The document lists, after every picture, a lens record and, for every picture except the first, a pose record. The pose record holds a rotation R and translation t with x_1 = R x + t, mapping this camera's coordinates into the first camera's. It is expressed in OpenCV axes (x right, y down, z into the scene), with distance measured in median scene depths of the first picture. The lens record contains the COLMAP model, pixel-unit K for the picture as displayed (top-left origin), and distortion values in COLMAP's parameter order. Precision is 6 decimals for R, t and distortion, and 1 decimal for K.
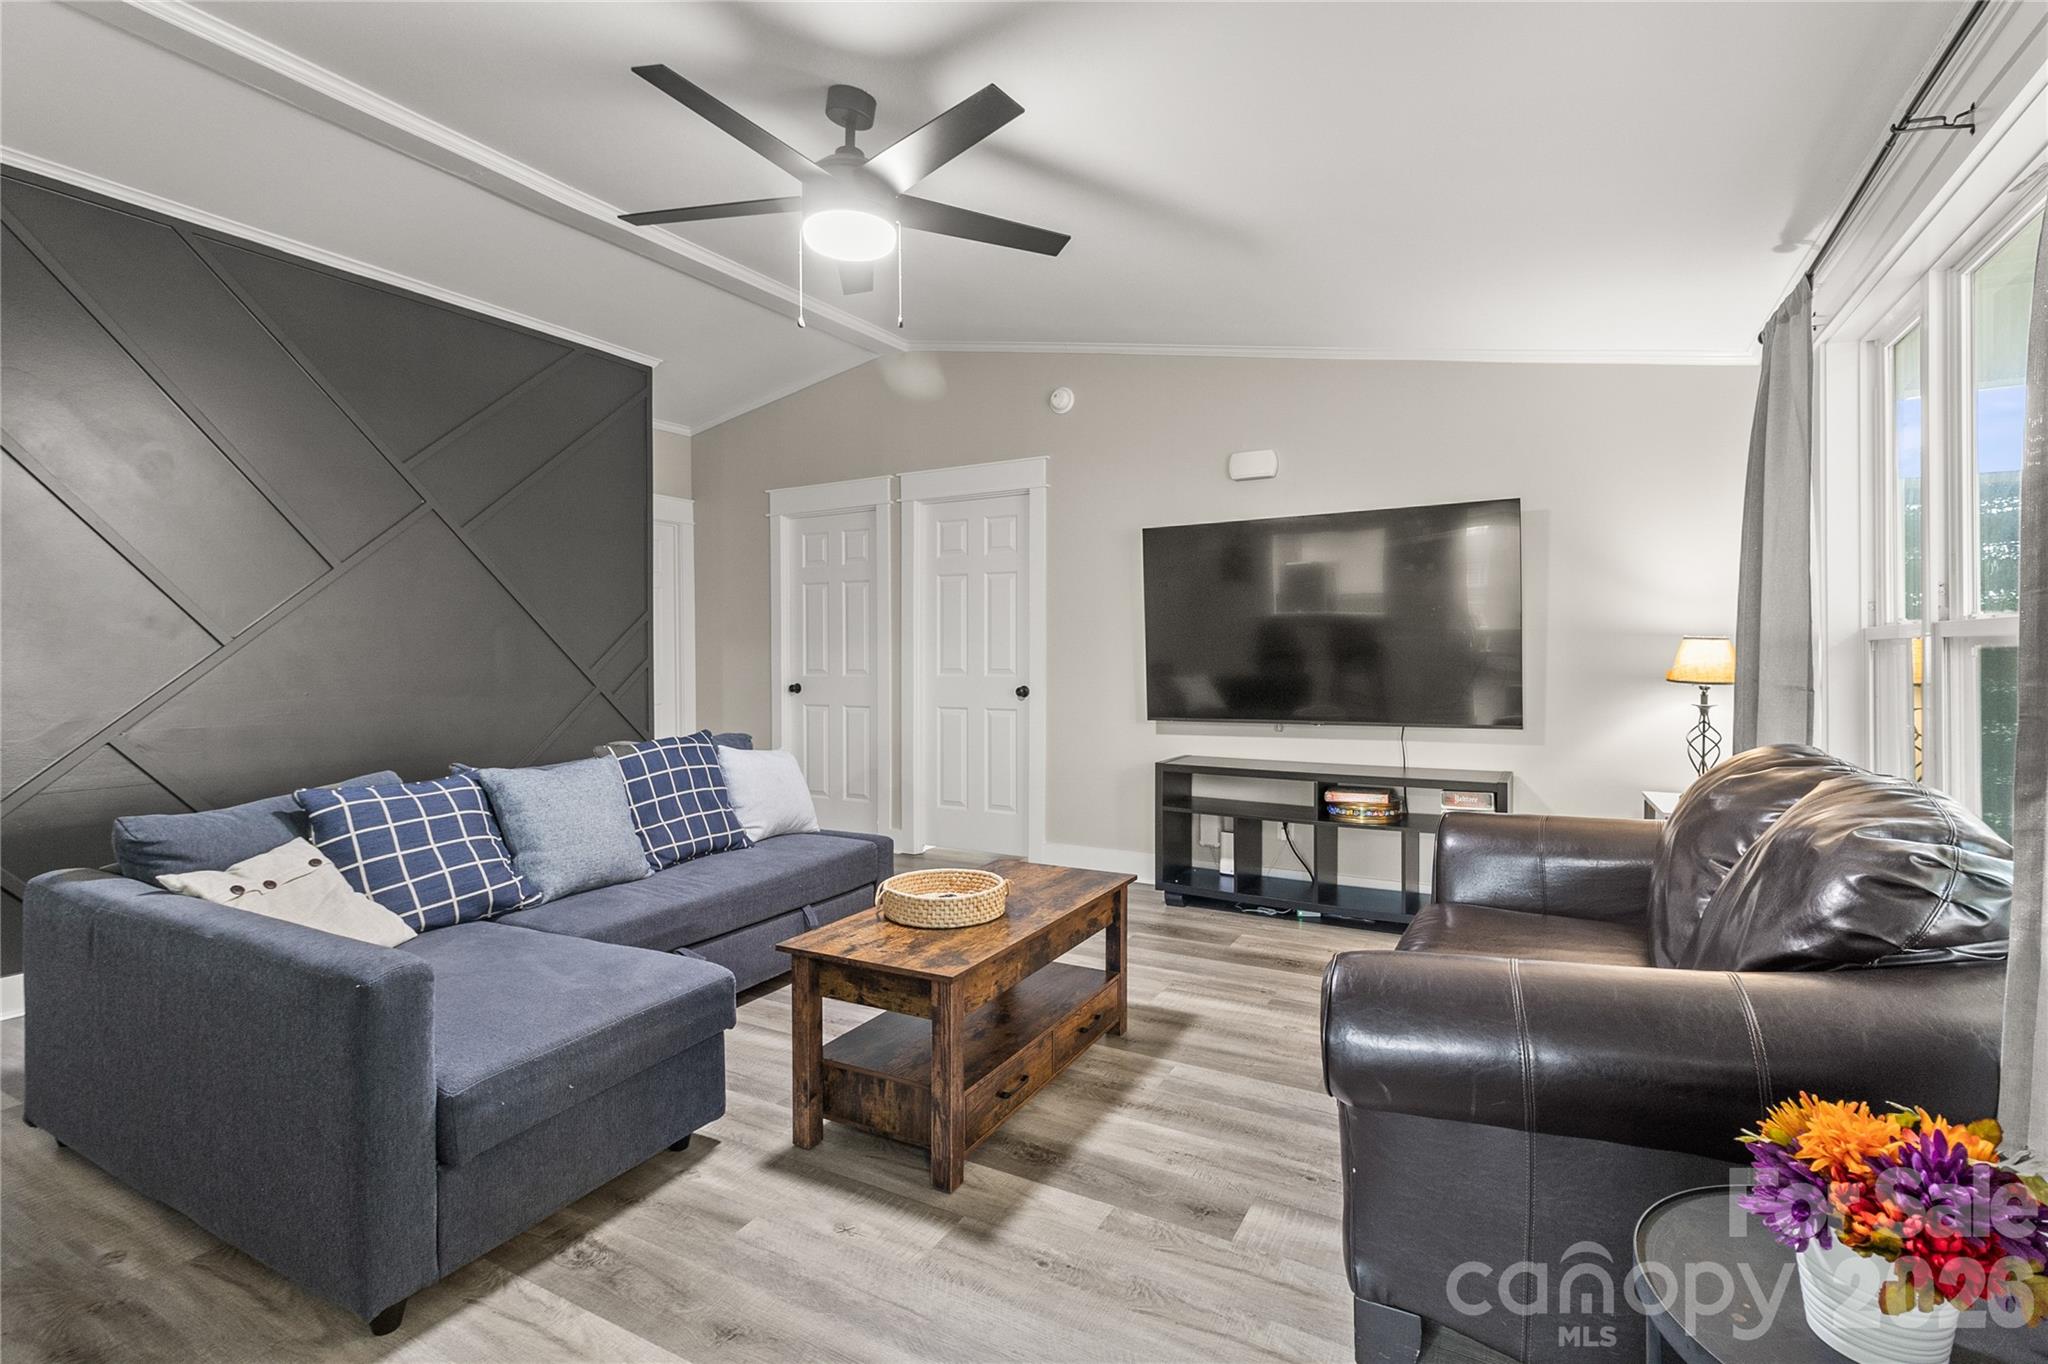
lens RADIAL K [[945.7, 0, 1039.7], [0, 945.7, 655.2], [0, 0, 1]] dist [0.000310, 0.000123]
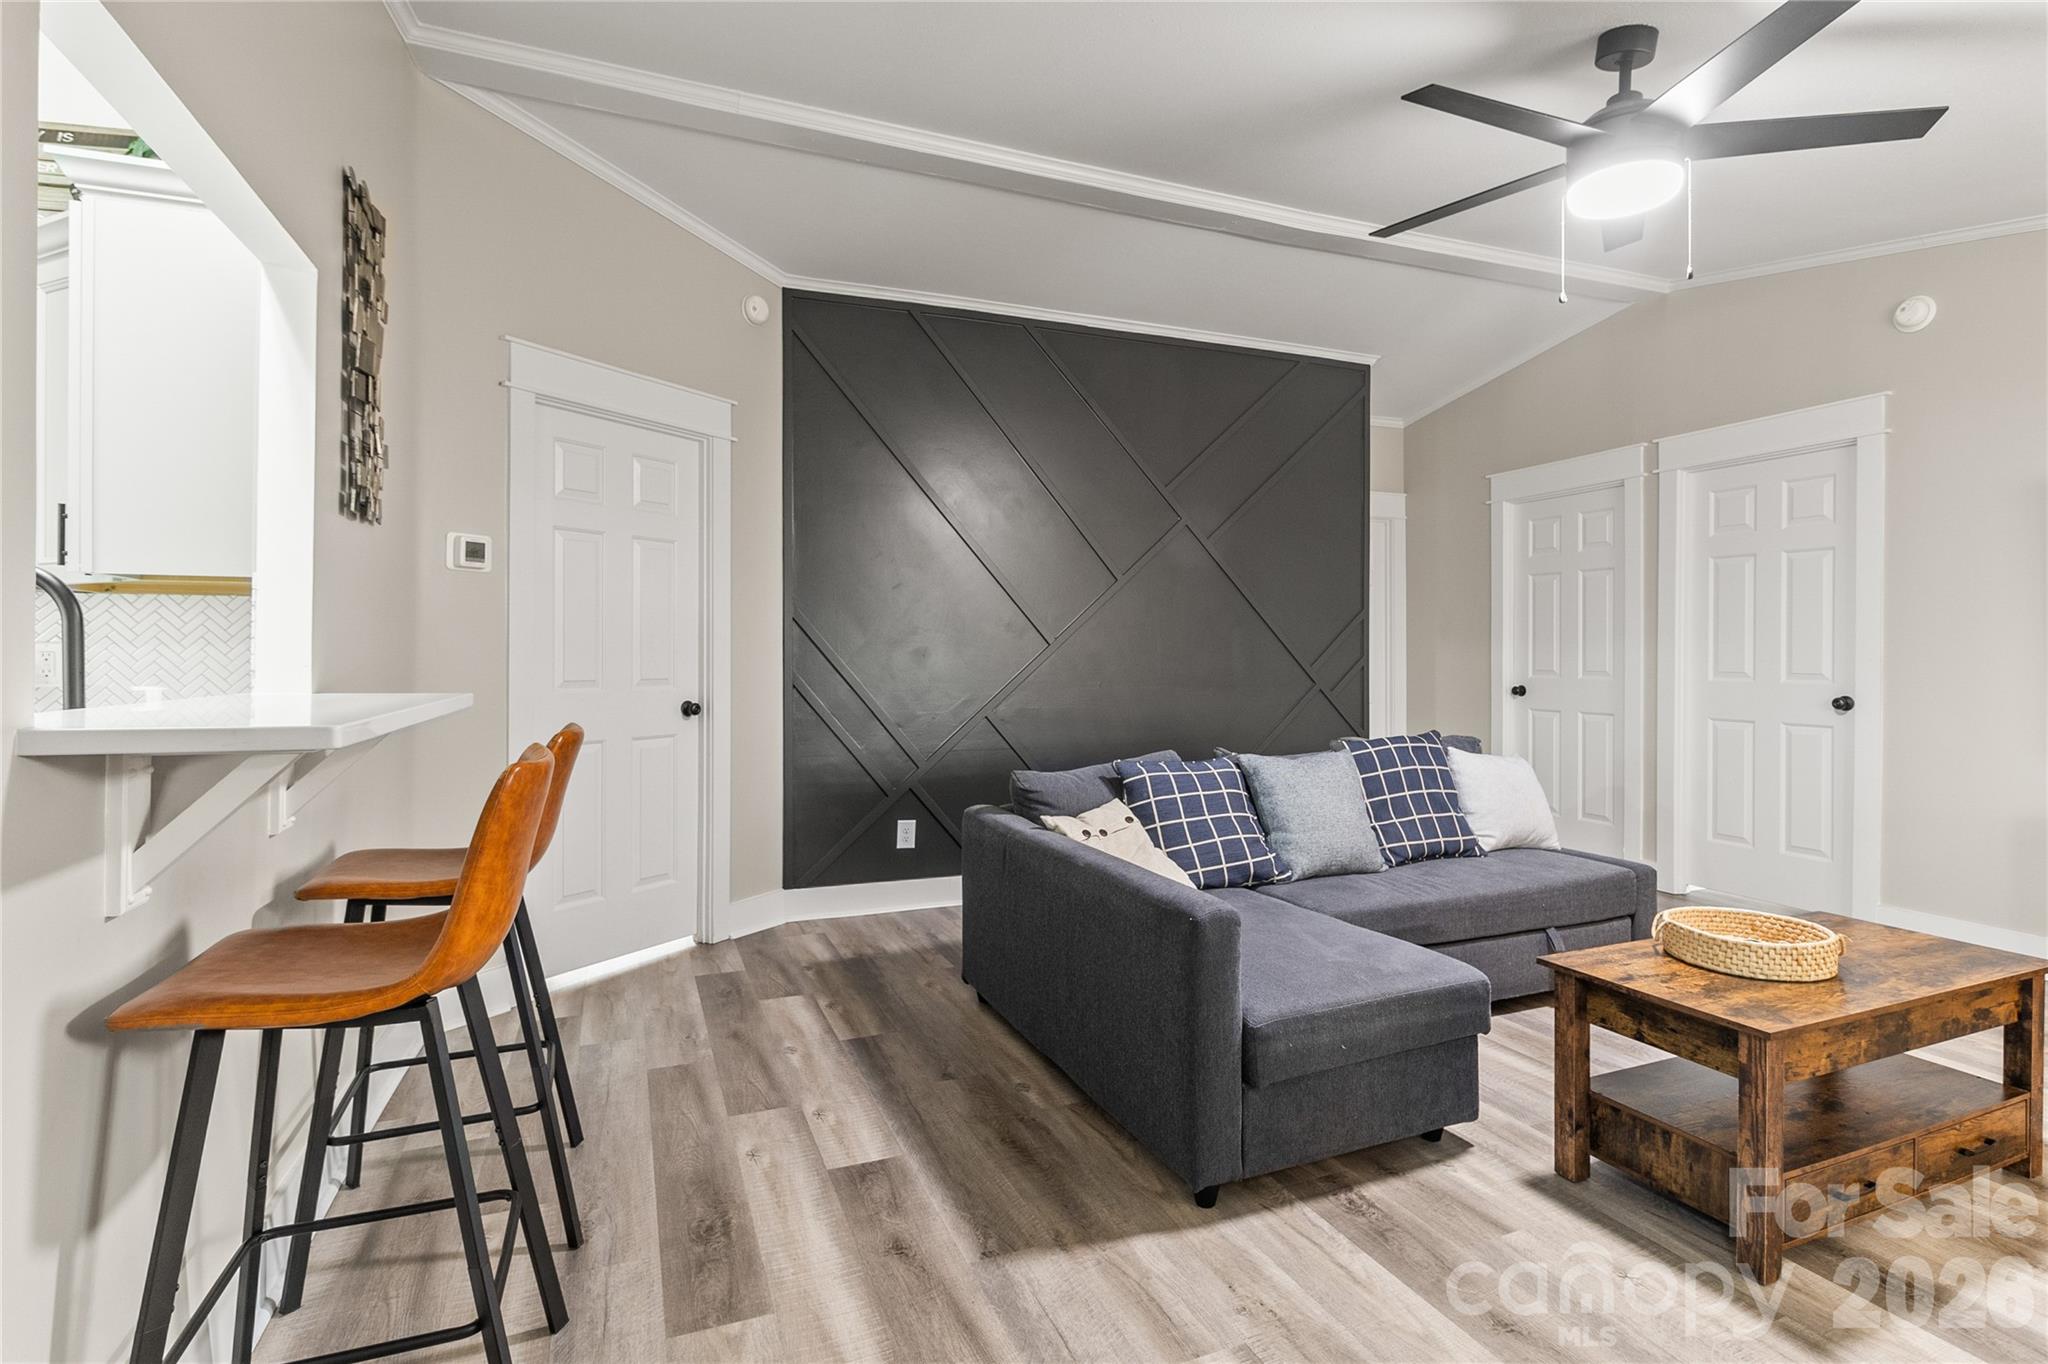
lens RADIAL K [[1006.7, 0, 1034.6], [0, 1006.7, 654.2], [0, 0, 1]] dist [0.000579, -0.002569]
pose [[0.777732, 0.005085, -0.628575, -0.031909], [-0.004698, 0.999986, 0.002278, -0.000052], [0.628578, 0.001181, 0.777746, -0.098595]]
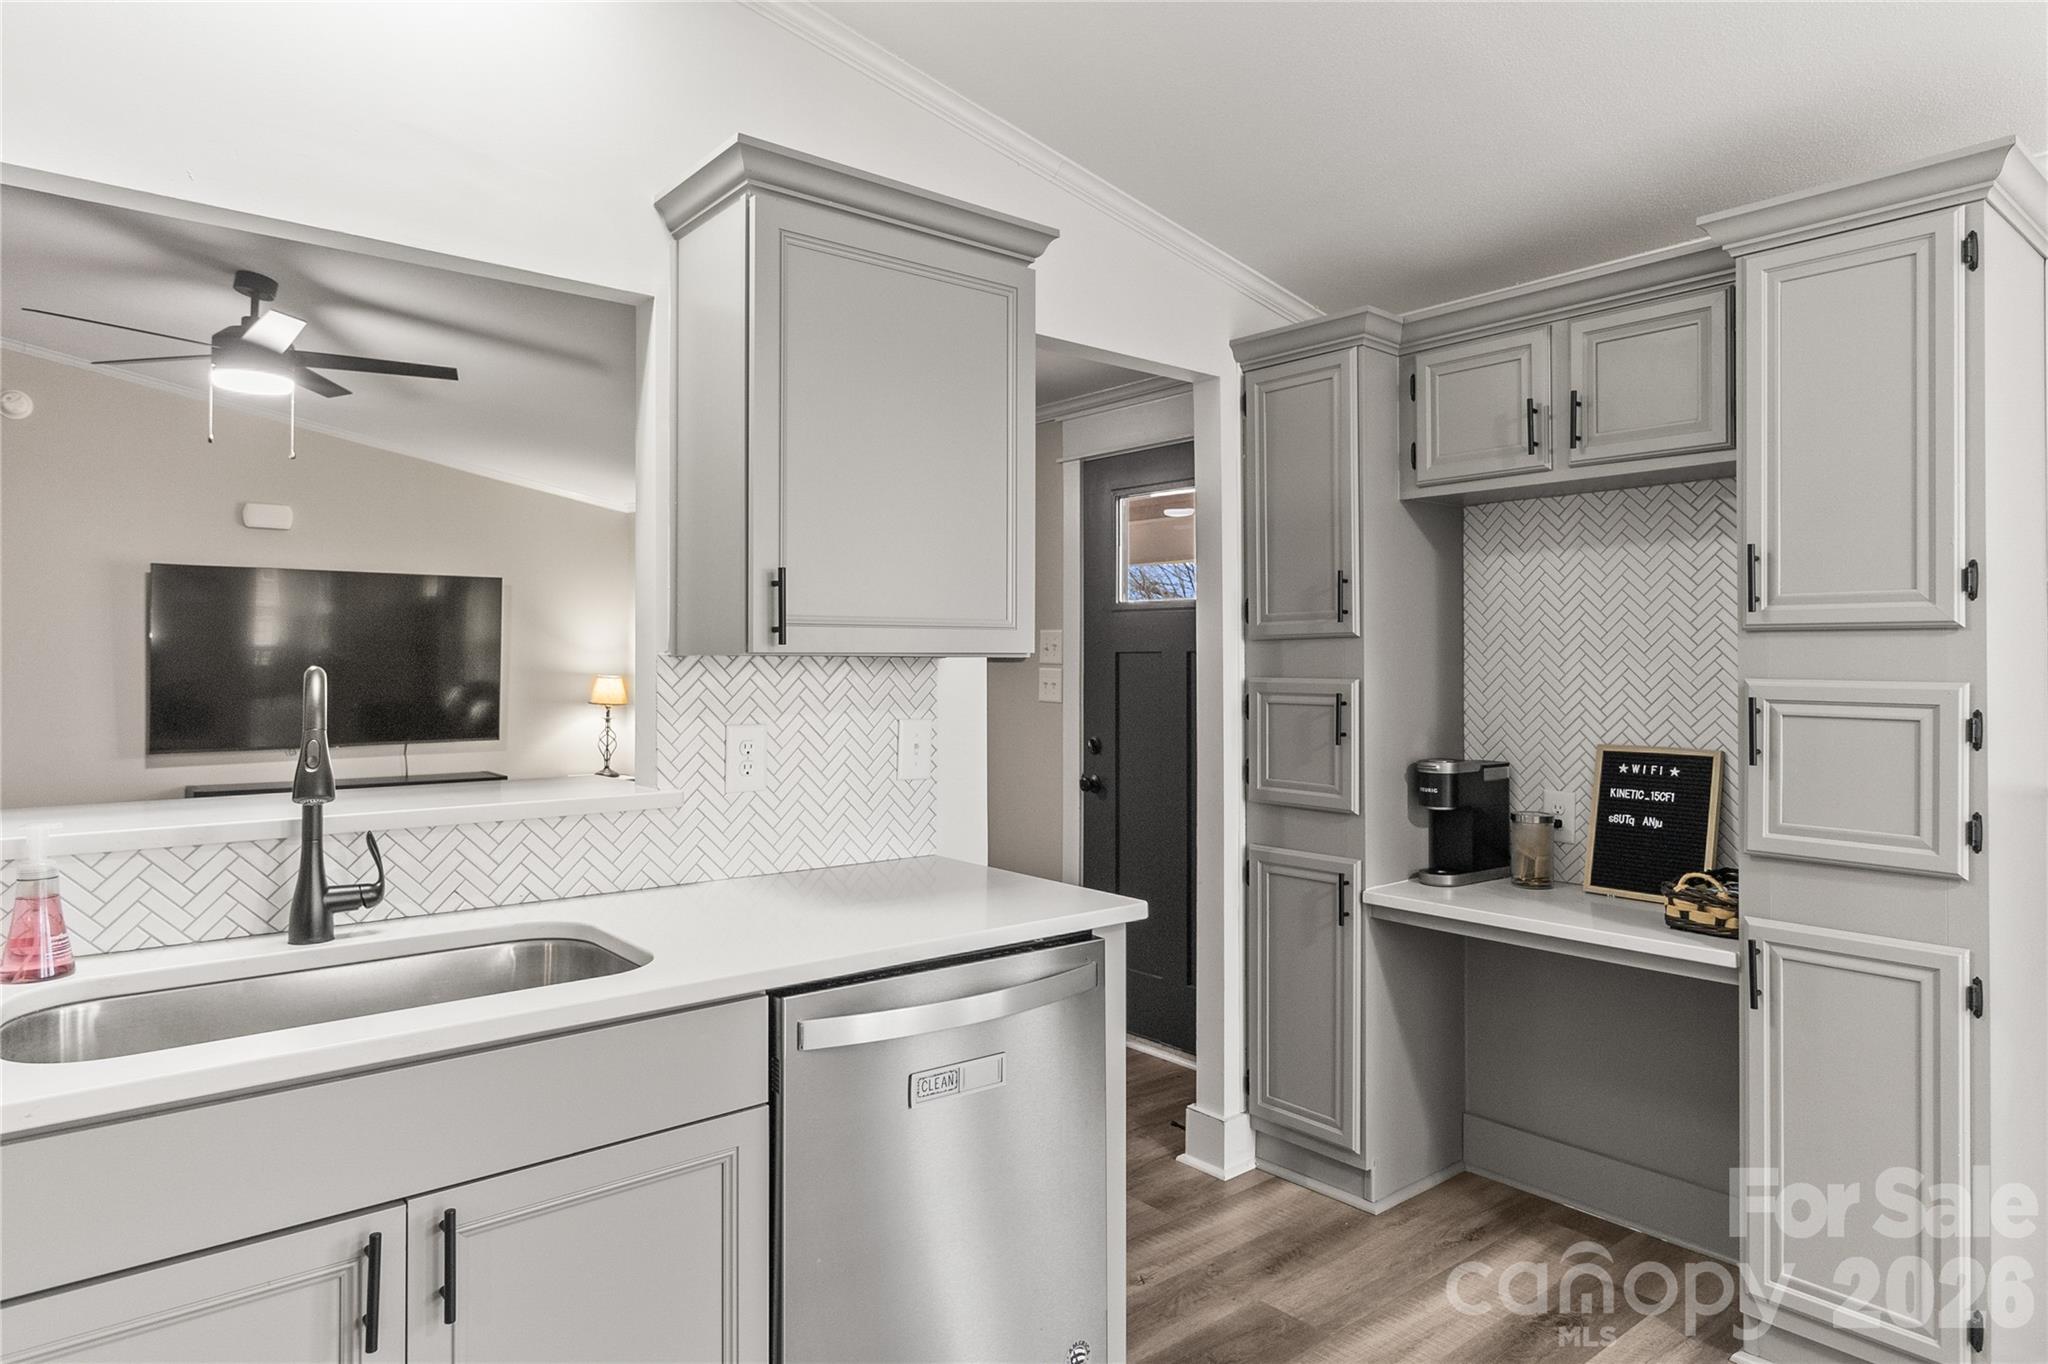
lens RADIAL K [[1169.8, 0, 1029.8], [0, 1169.8, 674.5], [0, 0, 1]] dist [-0.004516, -0.001499]
pose [[0.359437, 0.000992, 0.933169, -1.297251], [-0.000346, 1.000000, -0.000930, -0.027269], [-0.933169, 0.000011, 0.359437, -0.579890]]
